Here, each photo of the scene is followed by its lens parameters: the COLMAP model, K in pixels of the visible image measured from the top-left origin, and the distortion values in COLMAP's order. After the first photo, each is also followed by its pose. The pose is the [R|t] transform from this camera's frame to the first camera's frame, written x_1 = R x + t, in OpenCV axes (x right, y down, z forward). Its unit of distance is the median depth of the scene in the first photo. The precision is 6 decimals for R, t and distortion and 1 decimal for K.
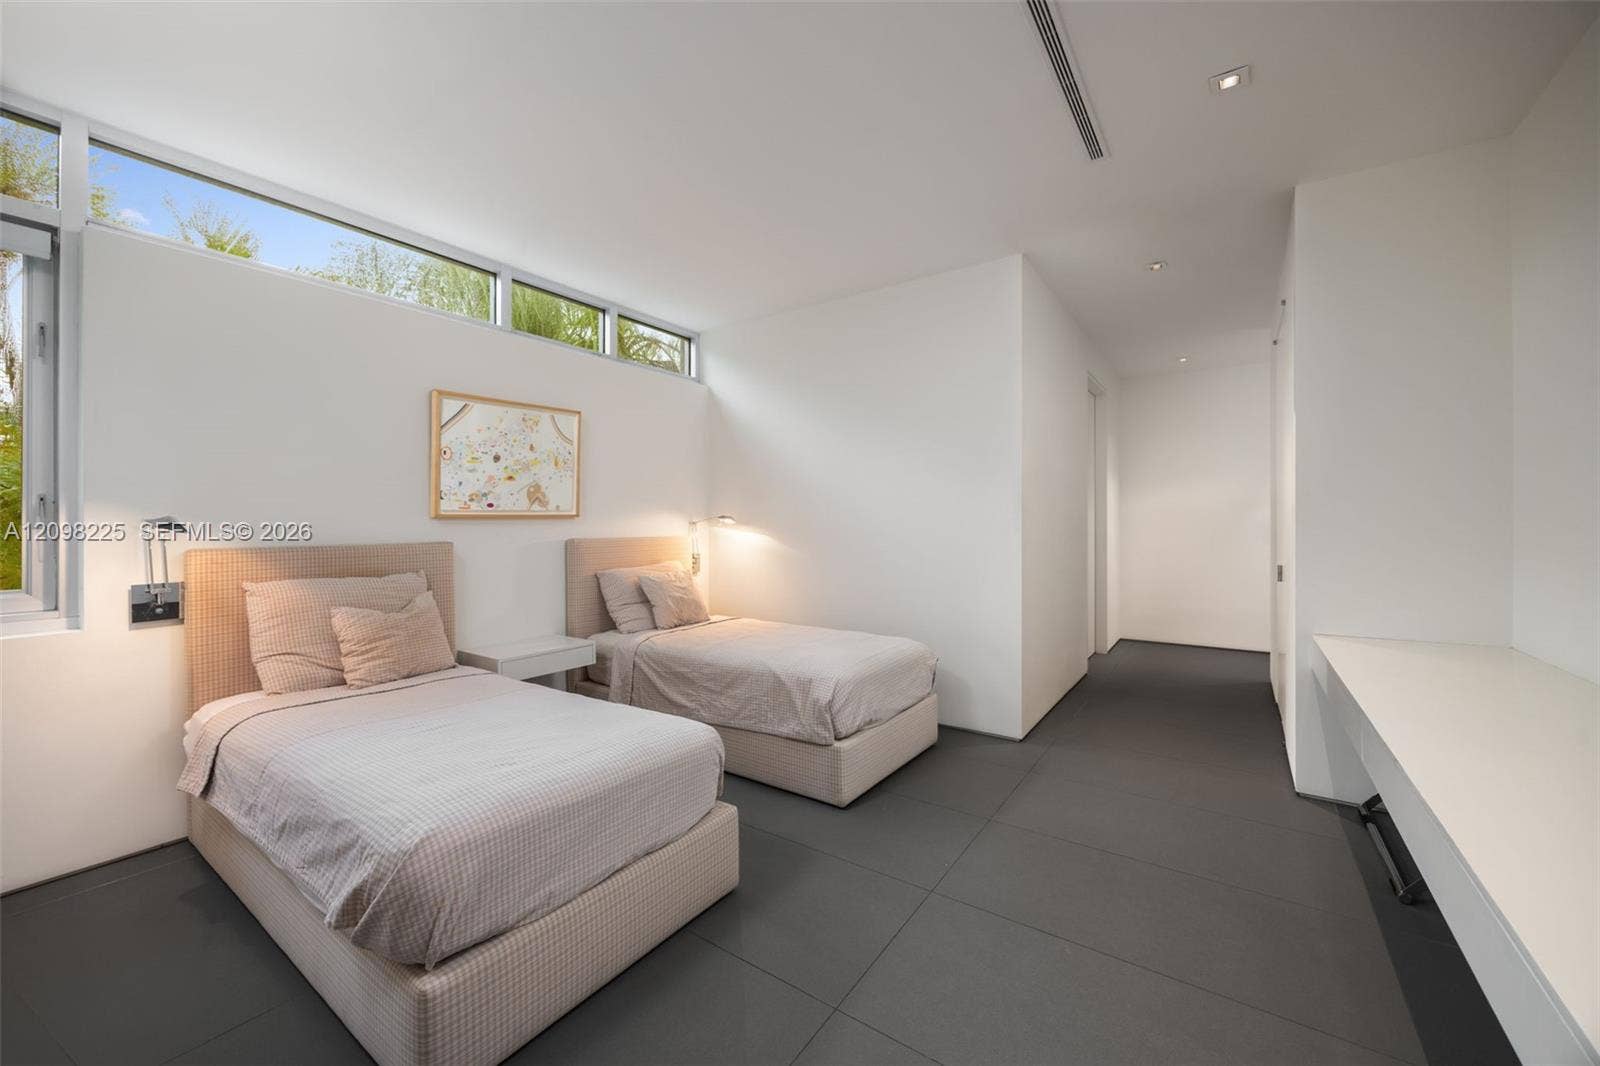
lens RADIAL K [[625.0, 0, 805.0], [0, 625.0, 525.6], [0, 0, 1]] dist [-0.001081, 0.000064]
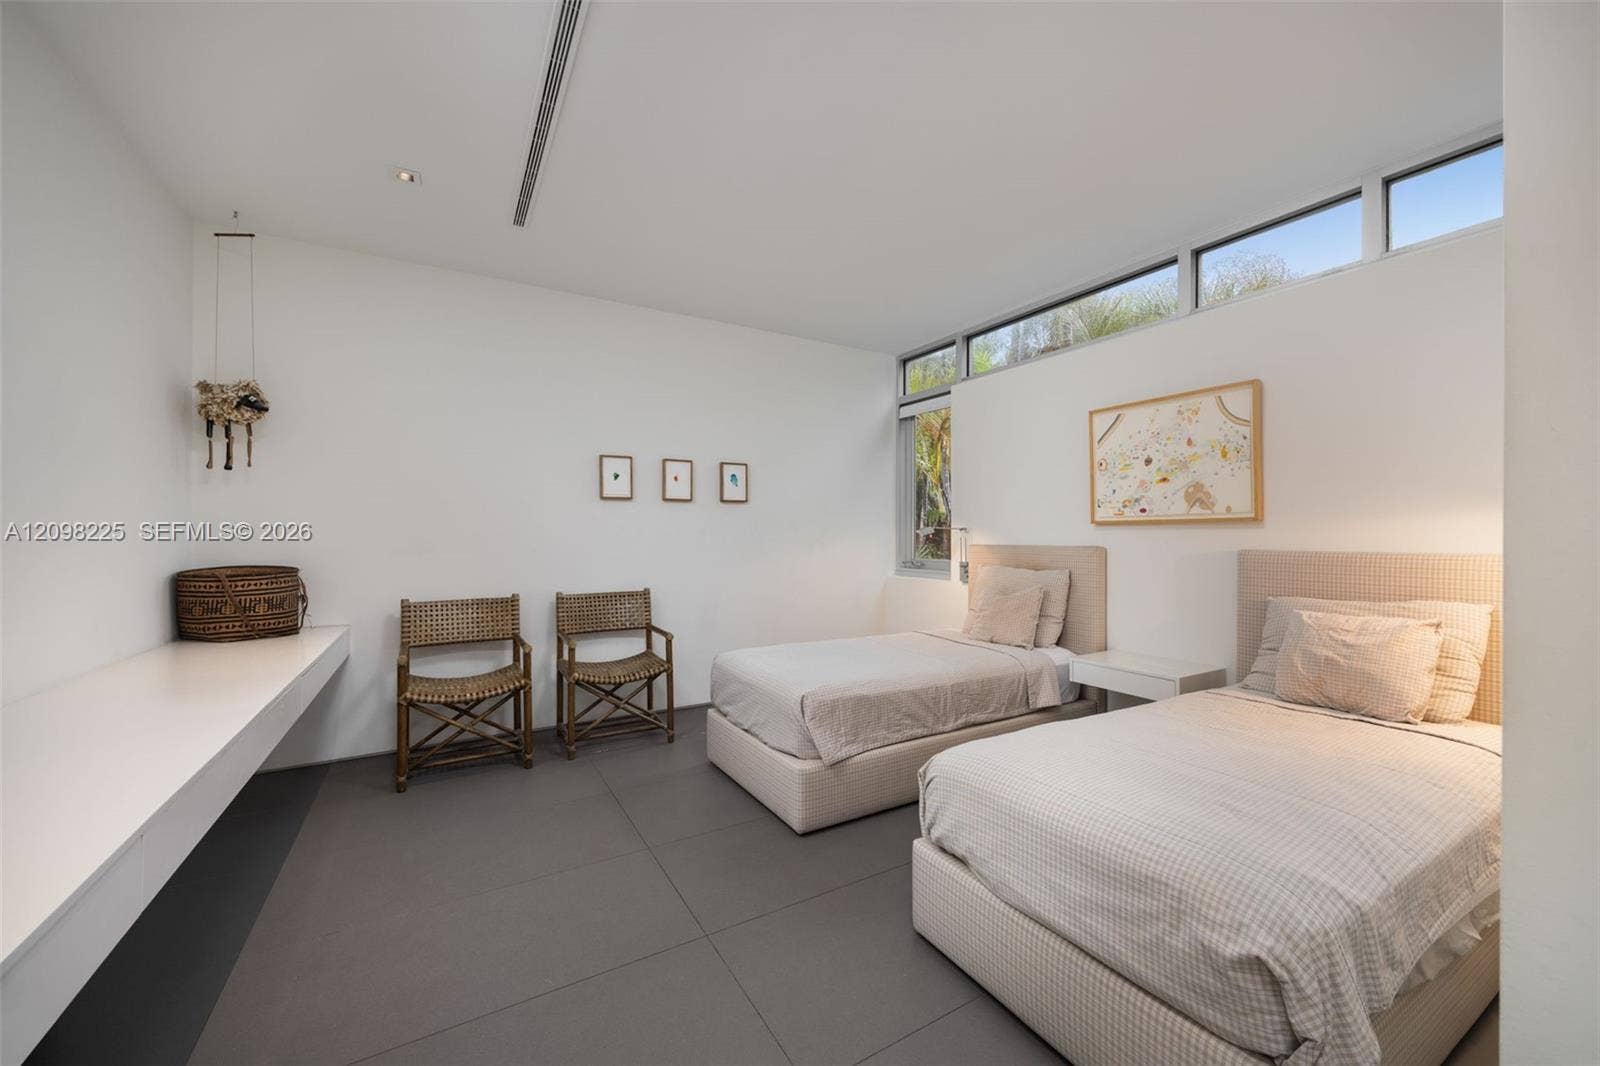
lens RADIAL K [[625.0, 0, 805.0], [0, 625.0, 525.6], [0, 0, 1]] dist [-0.001081, 0.000064]
pose [[-0.410215, 0.006466, -0.911966, 0.584504], [0.006993, 0.999968, 0.003944, -0.015838], [0.911962, -0.004759, -0.410247, 0.885624]]
